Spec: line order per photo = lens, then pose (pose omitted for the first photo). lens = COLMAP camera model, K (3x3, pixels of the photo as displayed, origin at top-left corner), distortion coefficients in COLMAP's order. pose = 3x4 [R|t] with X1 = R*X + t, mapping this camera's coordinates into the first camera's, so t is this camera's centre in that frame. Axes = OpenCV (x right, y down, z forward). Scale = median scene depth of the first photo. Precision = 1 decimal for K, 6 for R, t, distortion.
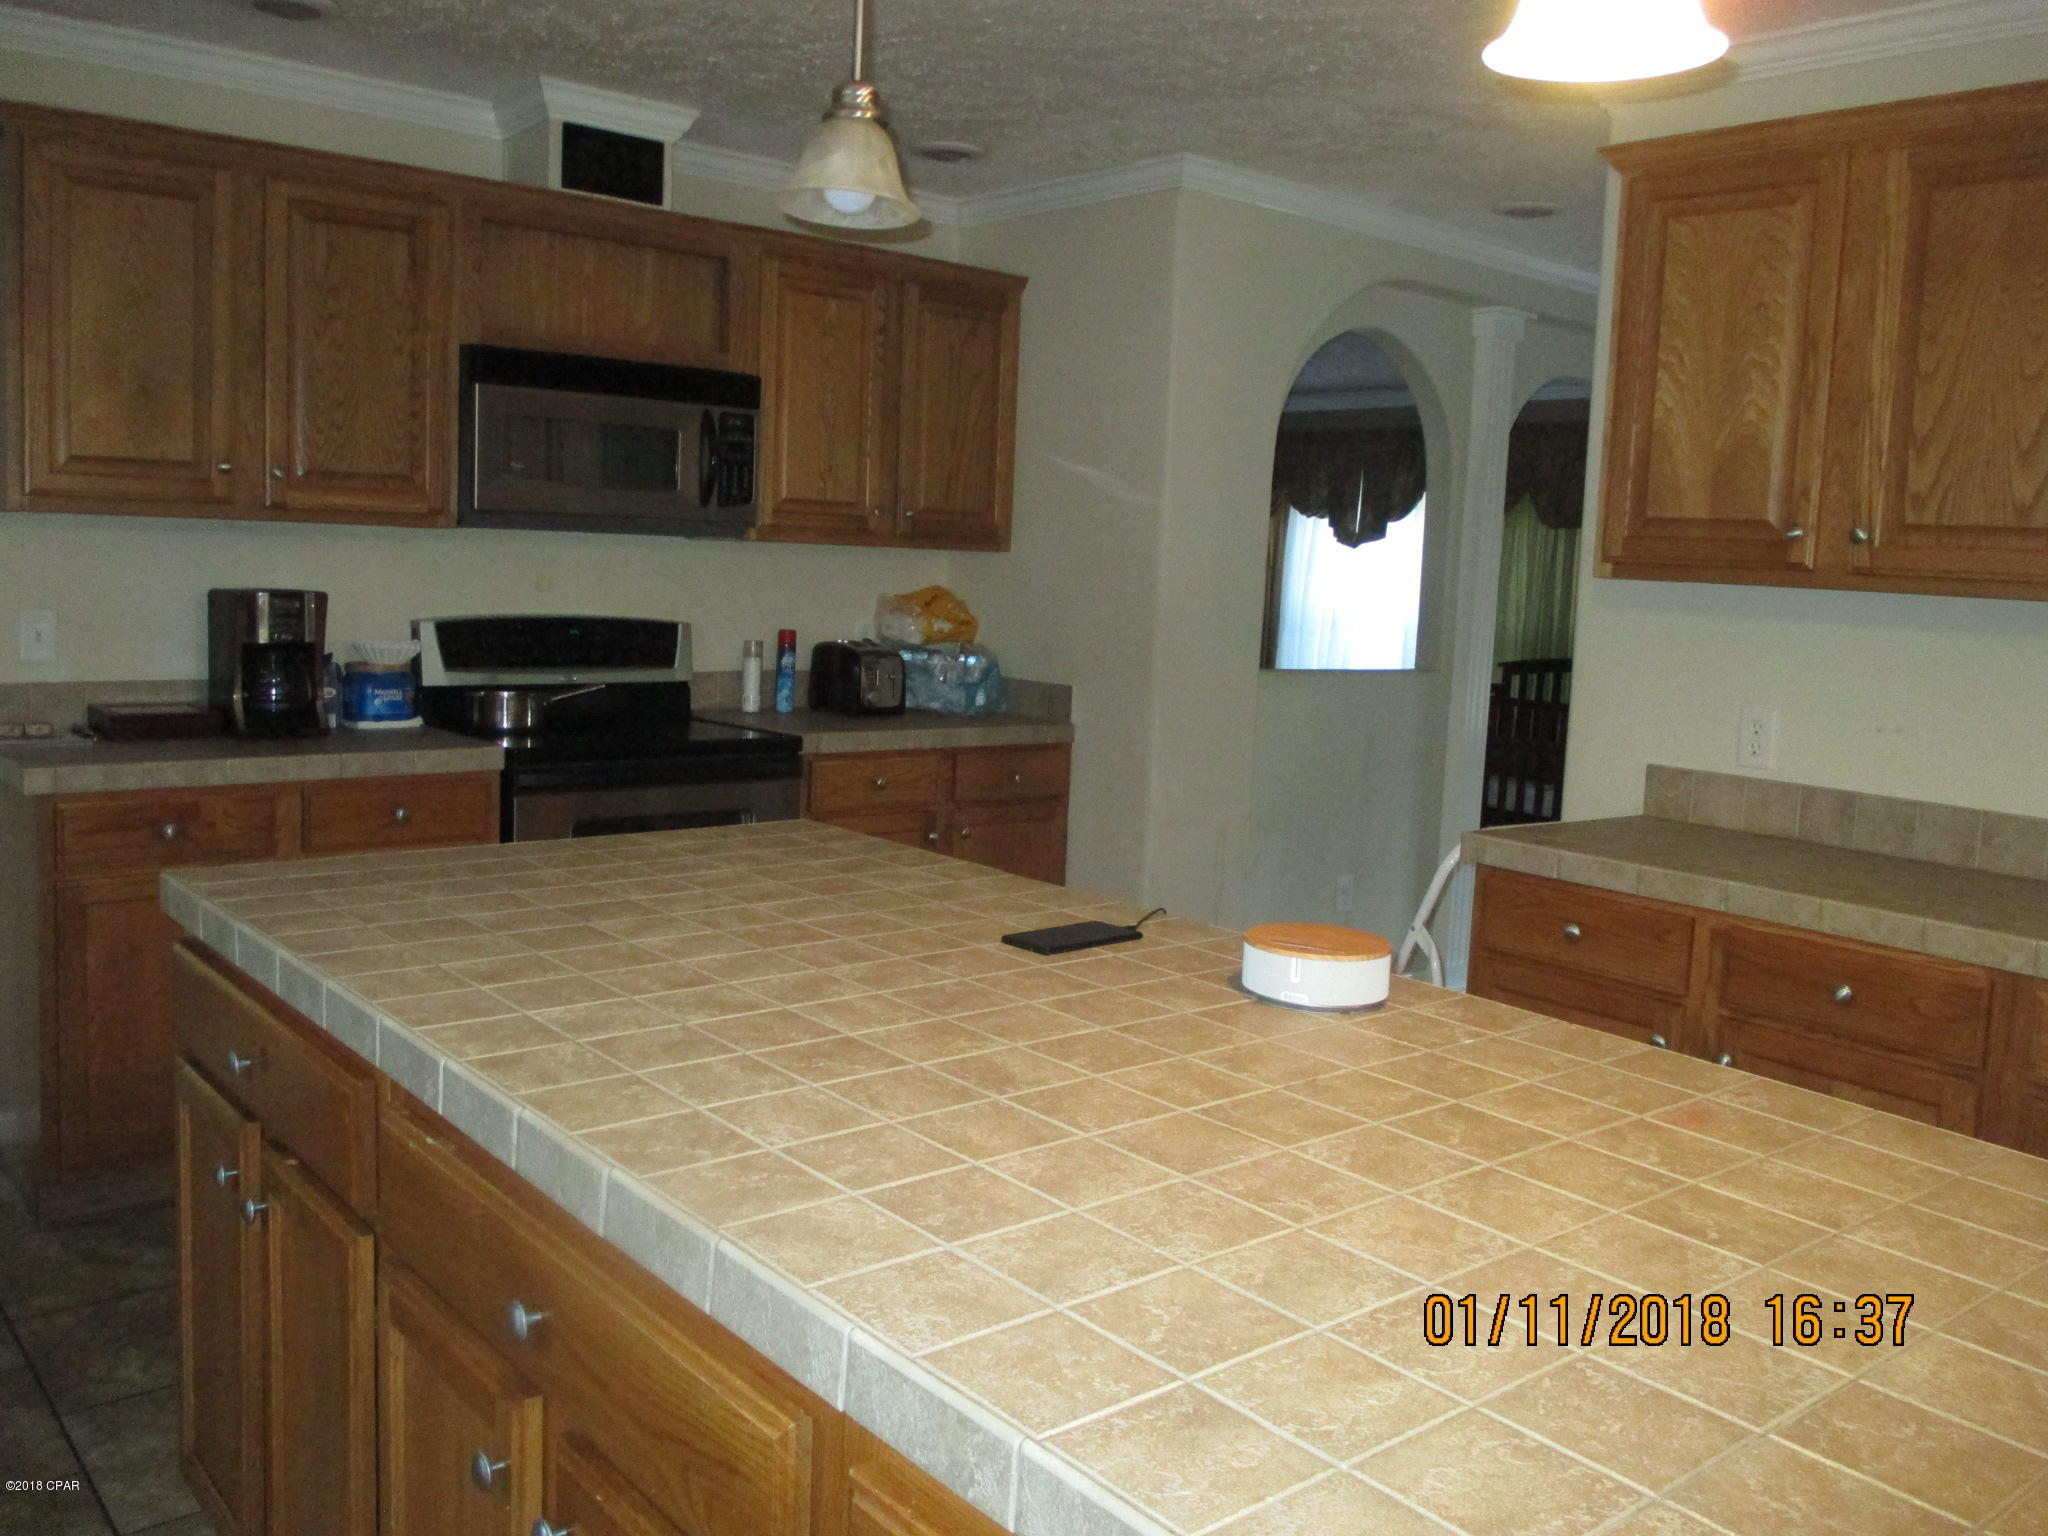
lens RADIAL K [[1717.2, 0, 1024.6], [0, 1717.2, 753.1], [0, 0, 1]] dist [-0.012197, 0.000479]
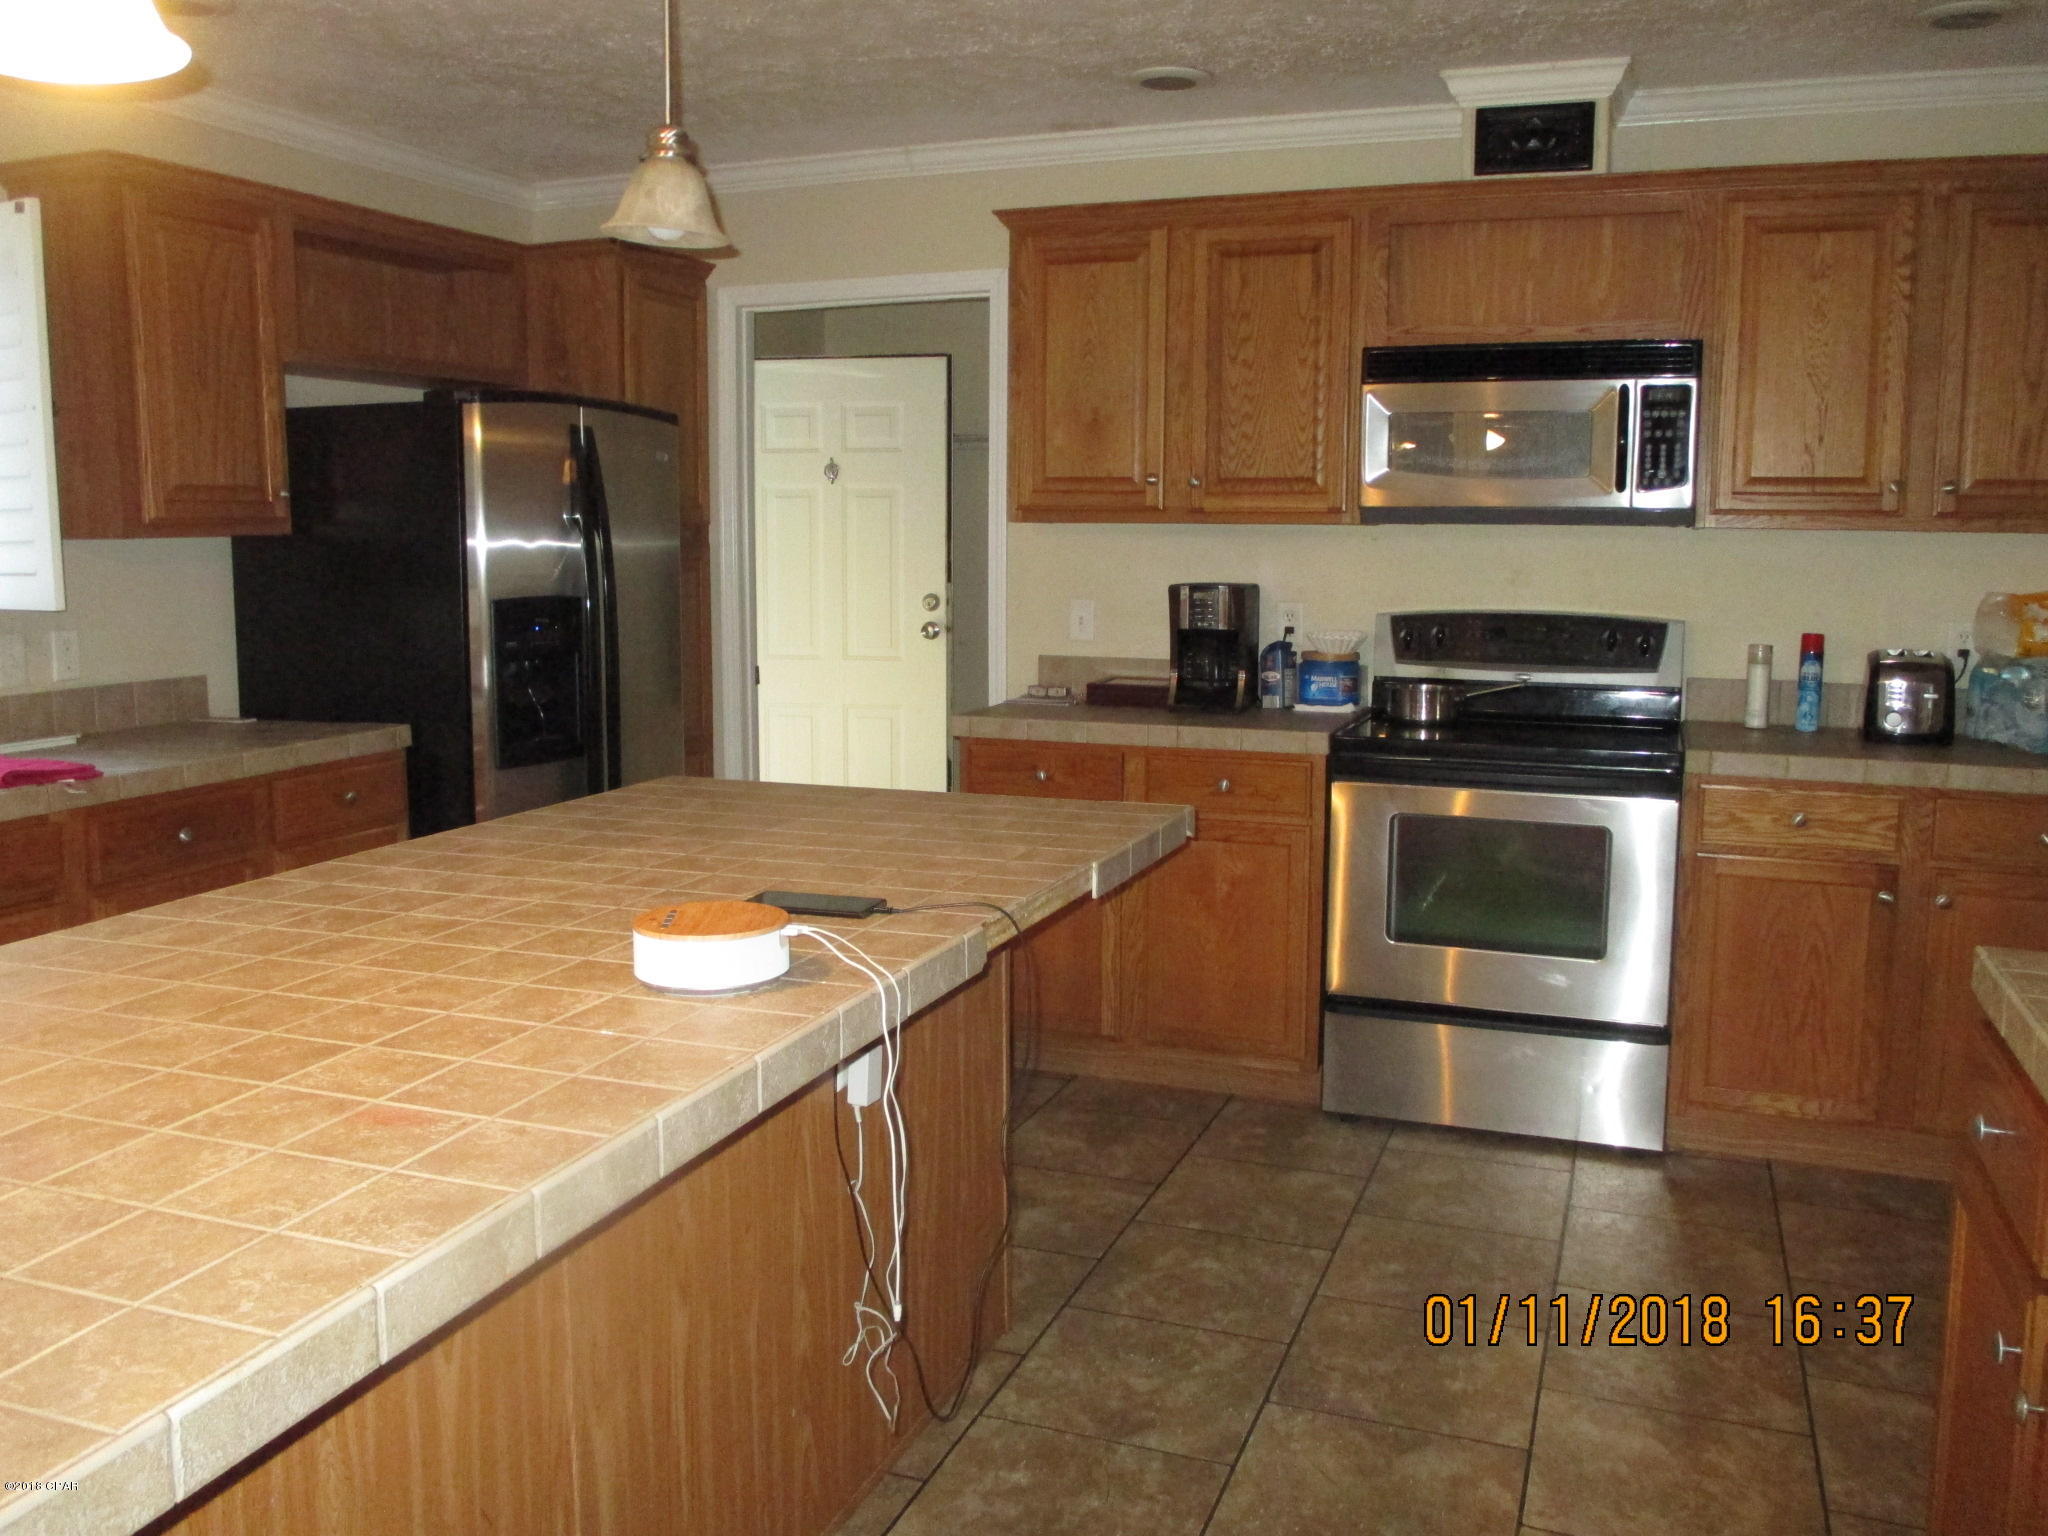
lens RADIAL K [[1717.2, 0, 1027.7], [0, 1717.2, 755.1], [0, 0, 1]] dist [-0.012197, 0.000479]
pose [[0.506653, 0.079078, -0.858516, 0.475313], [-0.087259, 0.995375, 0.040189, -0.015335], [0.857723, 0.054551, 0.511210, 0.294499]]
